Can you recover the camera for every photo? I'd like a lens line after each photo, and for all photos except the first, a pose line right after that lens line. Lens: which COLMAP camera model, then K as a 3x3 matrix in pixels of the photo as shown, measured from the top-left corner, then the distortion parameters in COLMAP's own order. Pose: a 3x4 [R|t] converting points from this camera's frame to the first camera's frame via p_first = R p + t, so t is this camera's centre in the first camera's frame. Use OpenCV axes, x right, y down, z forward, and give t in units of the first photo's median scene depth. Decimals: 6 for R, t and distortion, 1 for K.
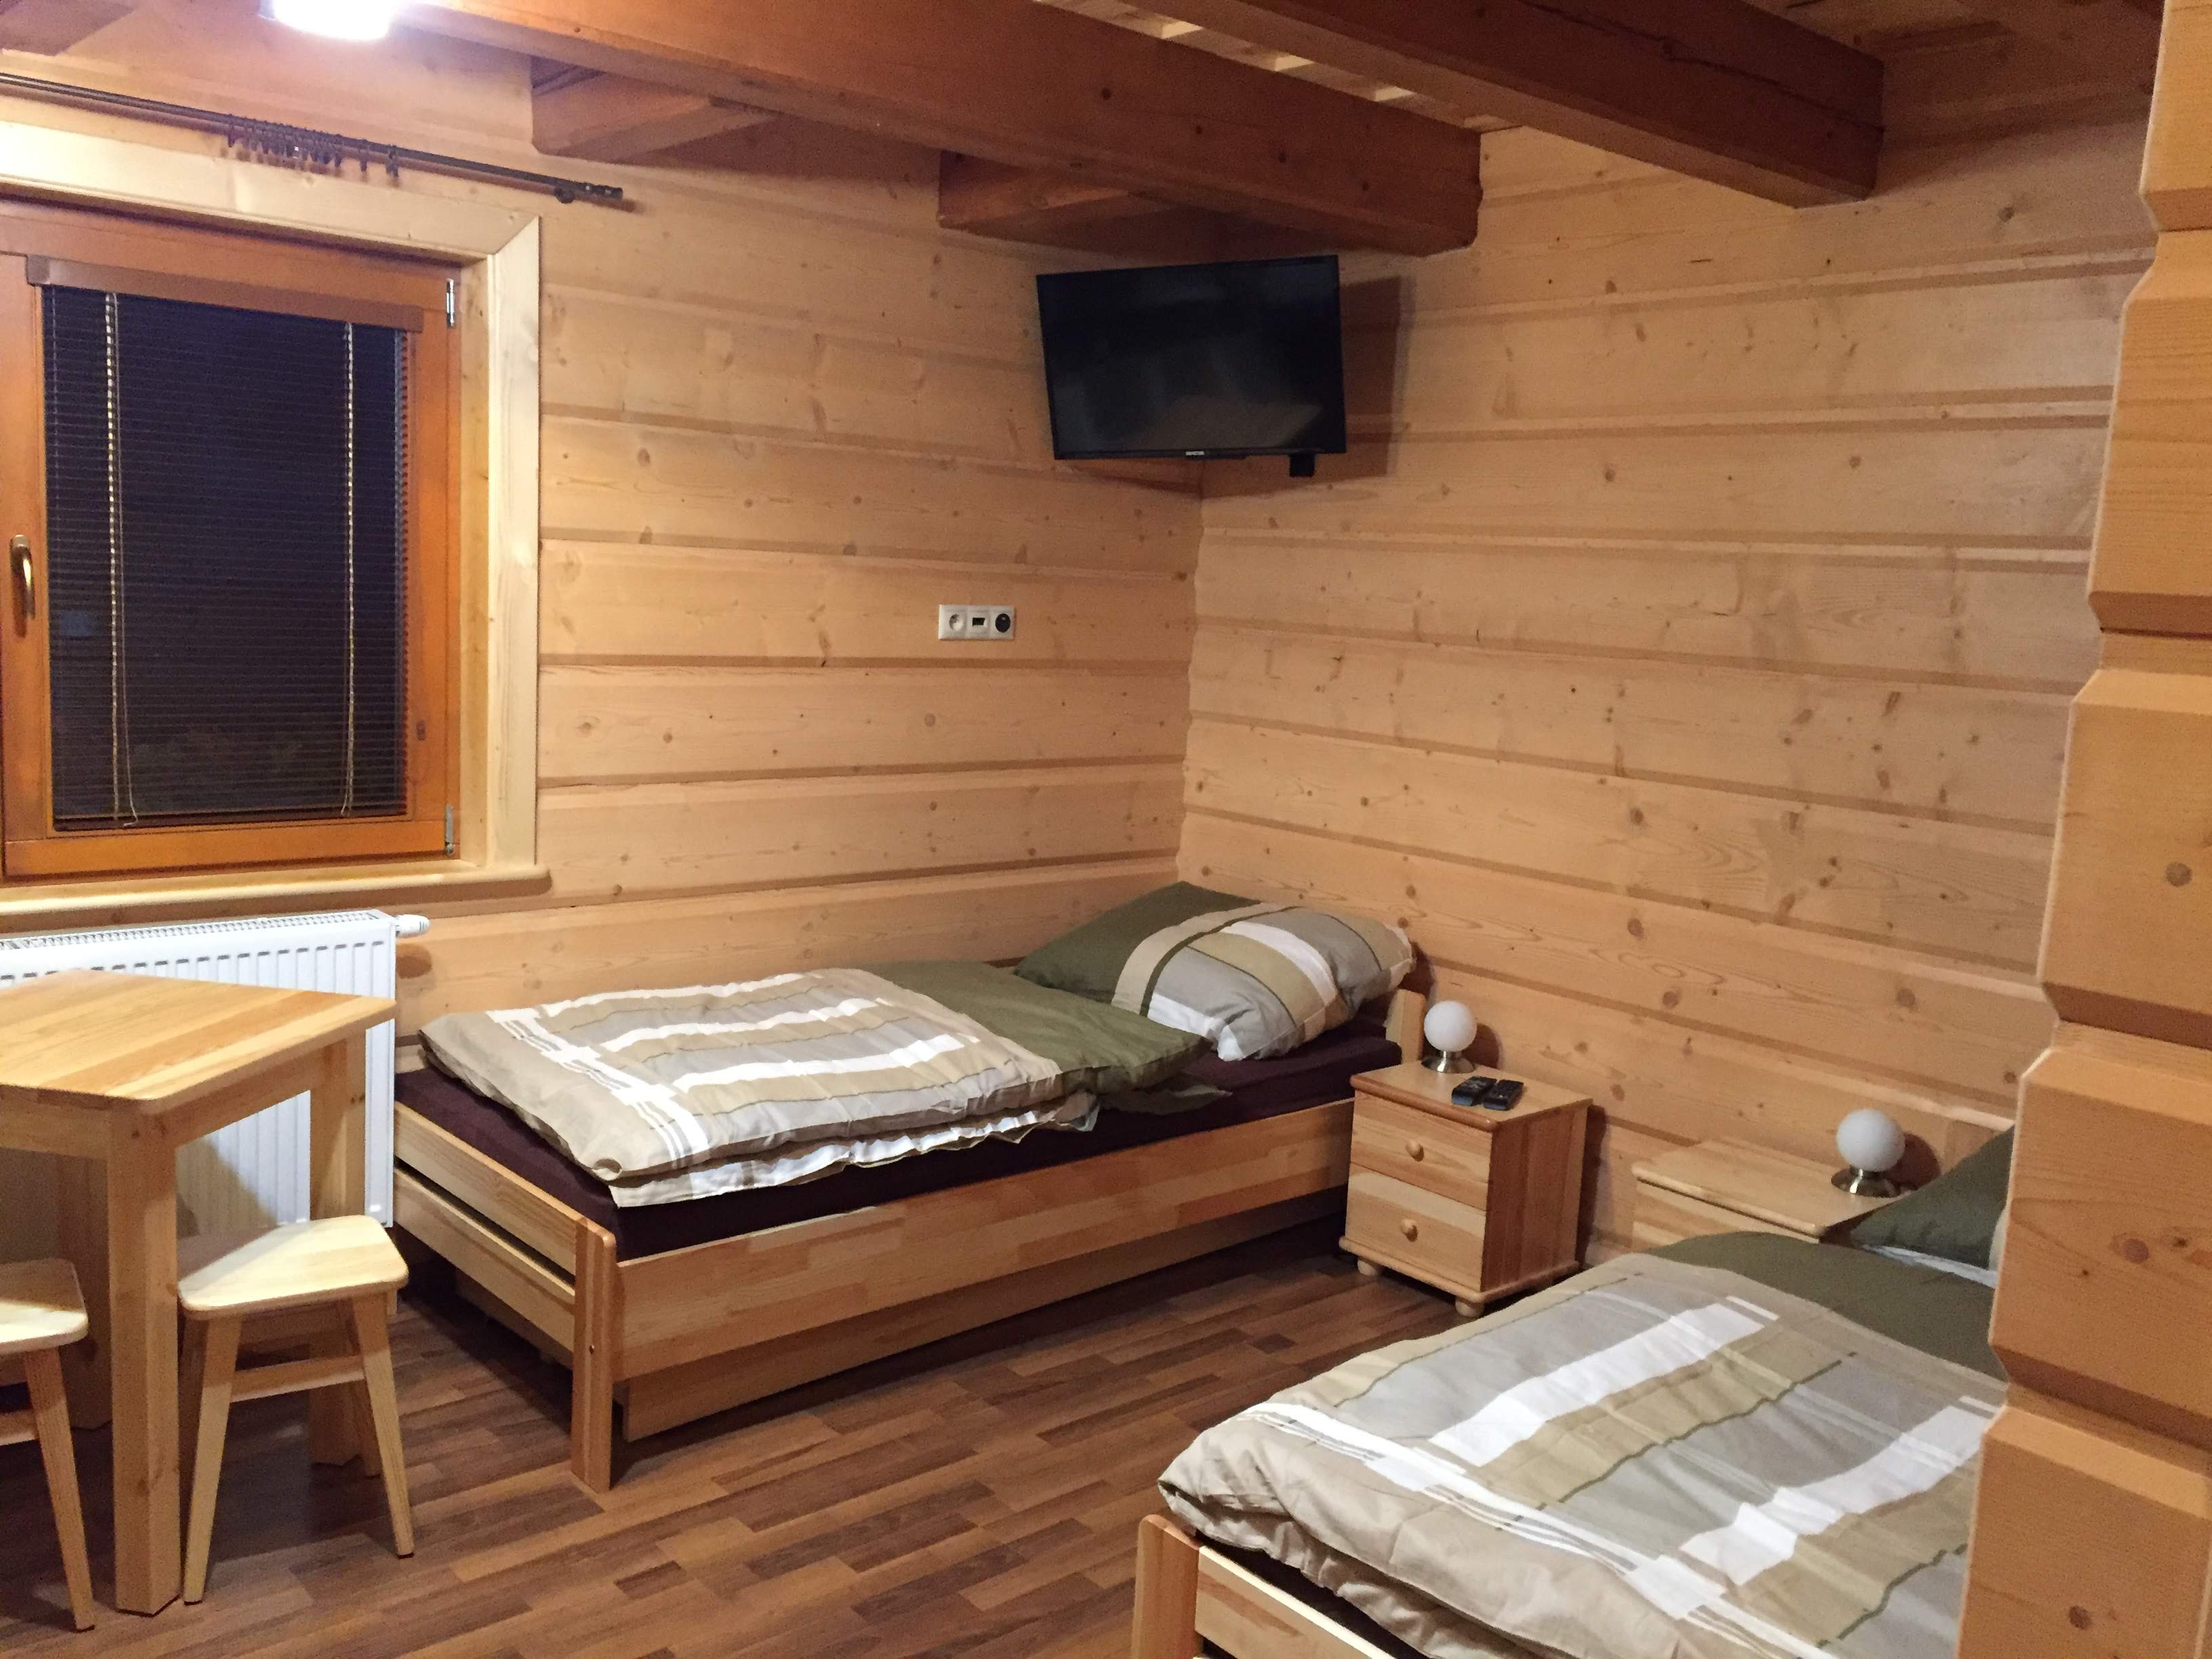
lens RADIAL K [[1887.1, 0, 1106.0], [0, 1887.1, 829.5], [0, 0, 1]] dist [0.095527, -0.068609]
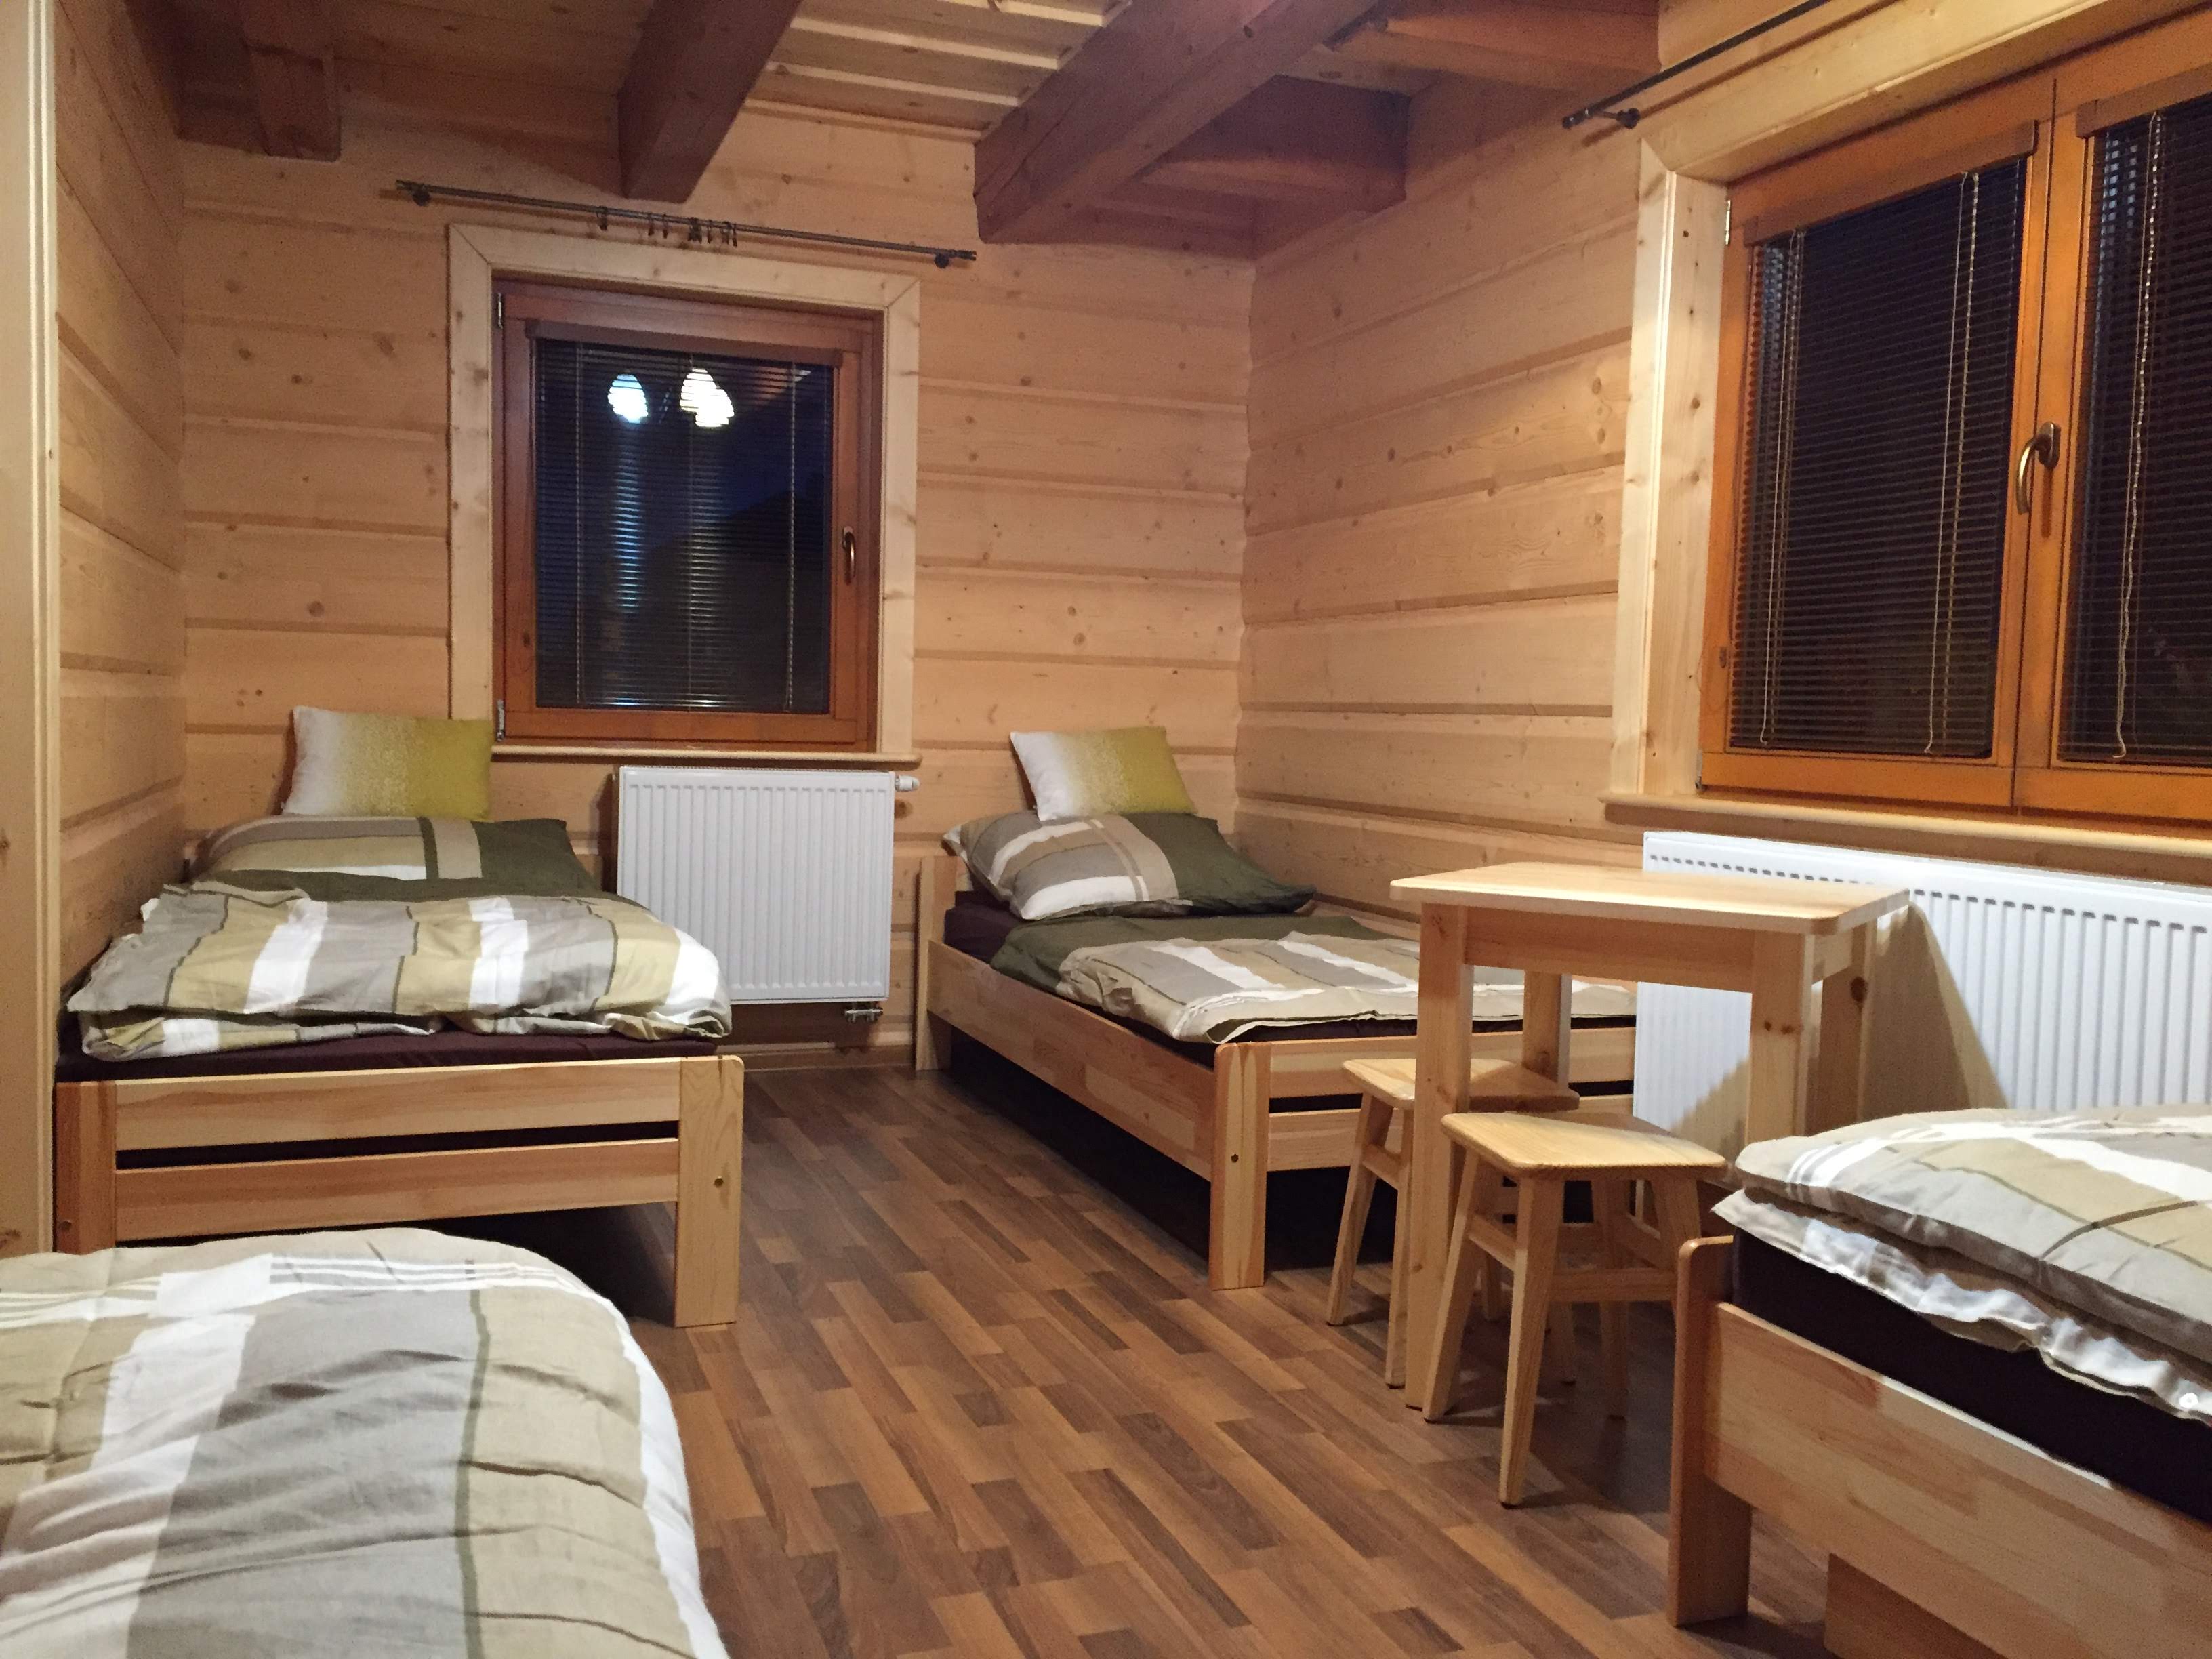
lens RADIAL K [[1887.1, 0, 1106.0], [0, 1887.1, 829.5], [0, 0, 1]] dist [0.095527, -0.068609]
pose [[-0.353806, -0.006876, -0.935294, 0.423222], [-0.178478, 0.982095, 0.060296, 0.056685], [0.918132, 0.188263, -0.348698, 0.930447]]
